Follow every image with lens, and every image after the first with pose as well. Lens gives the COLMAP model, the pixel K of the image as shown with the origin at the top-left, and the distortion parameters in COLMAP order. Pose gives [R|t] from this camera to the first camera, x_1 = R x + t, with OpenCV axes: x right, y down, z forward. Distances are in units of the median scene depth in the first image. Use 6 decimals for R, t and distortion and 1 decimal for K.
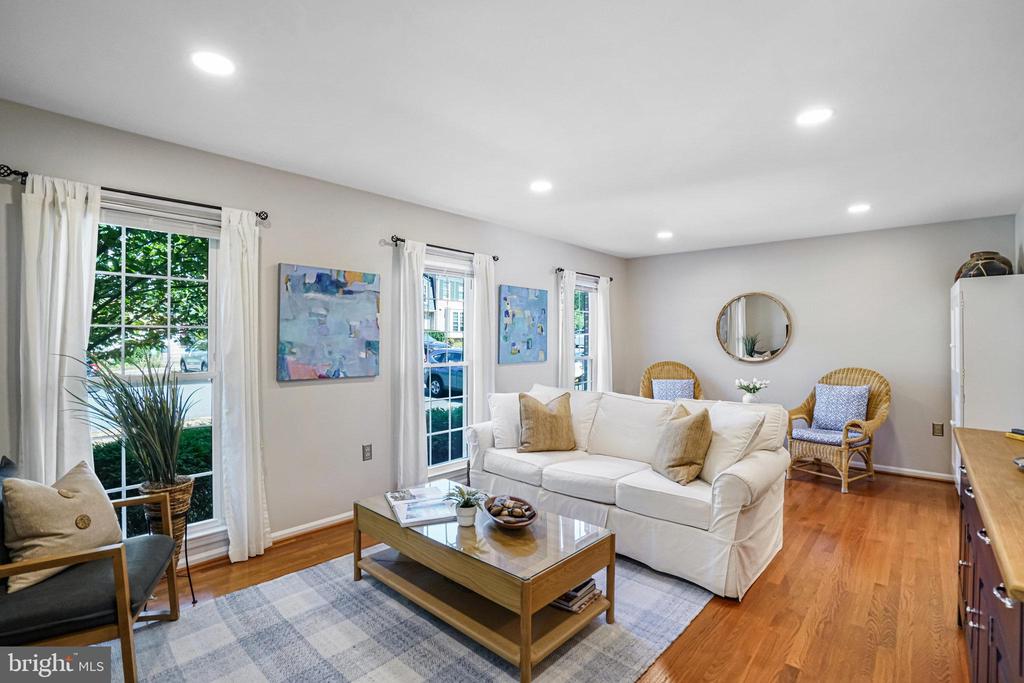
lens RADIAL K [[469.8, 0, 513.9], [0, 469.8, 346.5], [0, 0, 1]] dist [-0.013655, 0.002906]
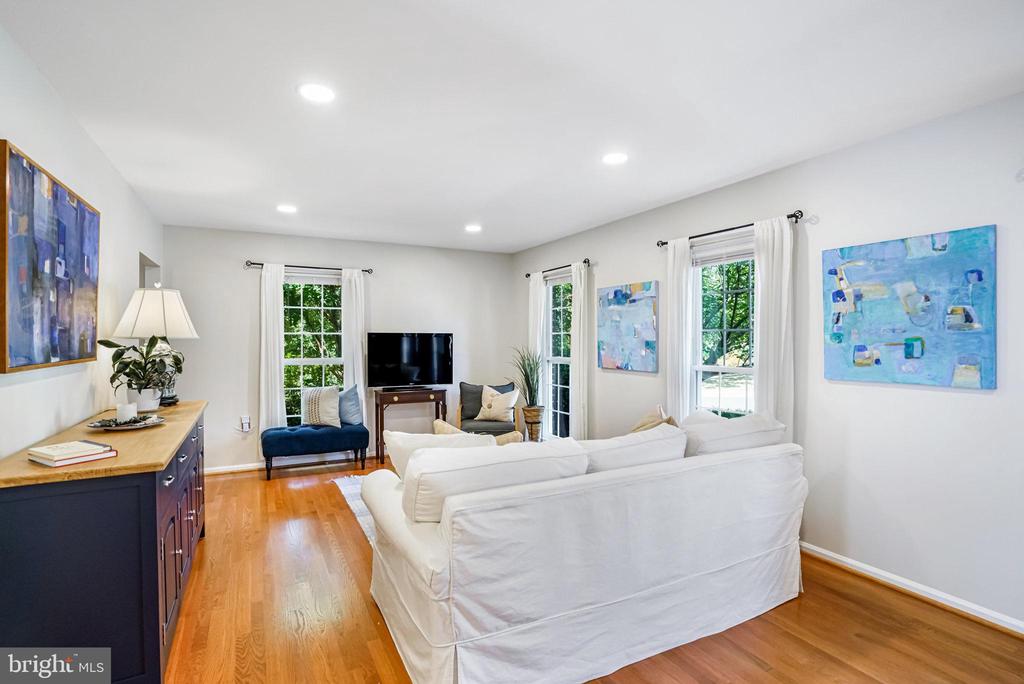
lens RADIAL K [[469.8, 0, 509.5], [0, 469.8, 336.7], [0, 0, 1]] dist [-0.013655, 0.002906]
pose [[-0.304783, -0.005146, -0.952408, 0.671292], [-0.012988, 0.999915, -0.001246, -0.012343], [0.952333, 0.011990, -0.304824, 0.785044]]
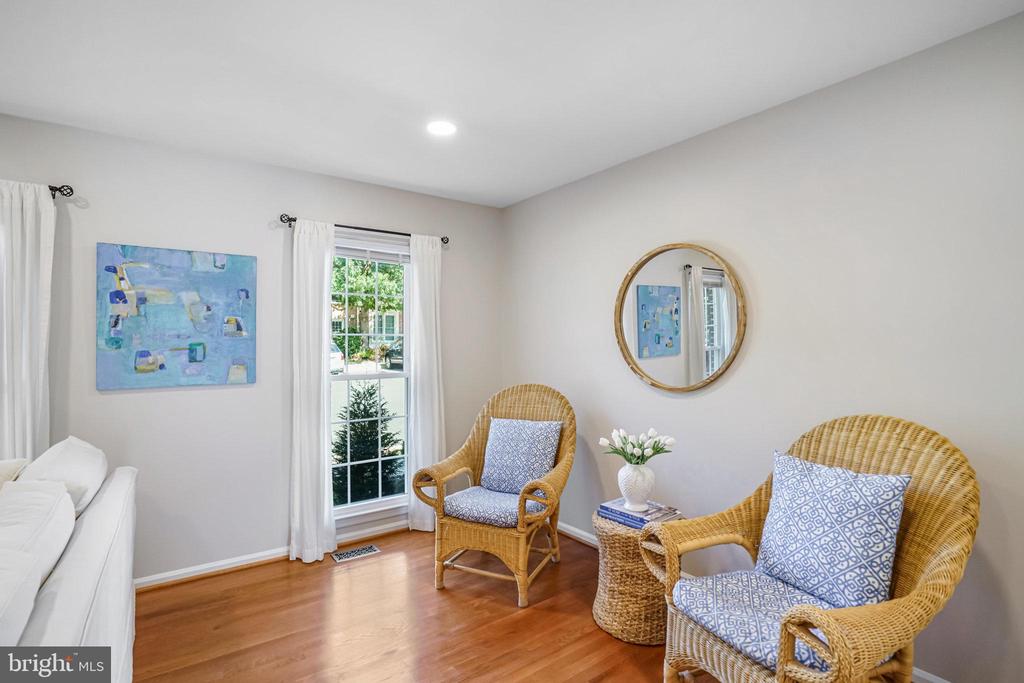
lens RADIAL K [[469.8, 0, 508.0], [0, 469.8, 340.8], [0, 0, 1]] dist [-0.013655, 0.002906]
pose [[0.974417, -0.004929, -0.224693, 0.537904], [0.000314, 0.999788, -0.020571, -0.008568], [0.224747, 0.019974, 0.974213, 0.583176]]
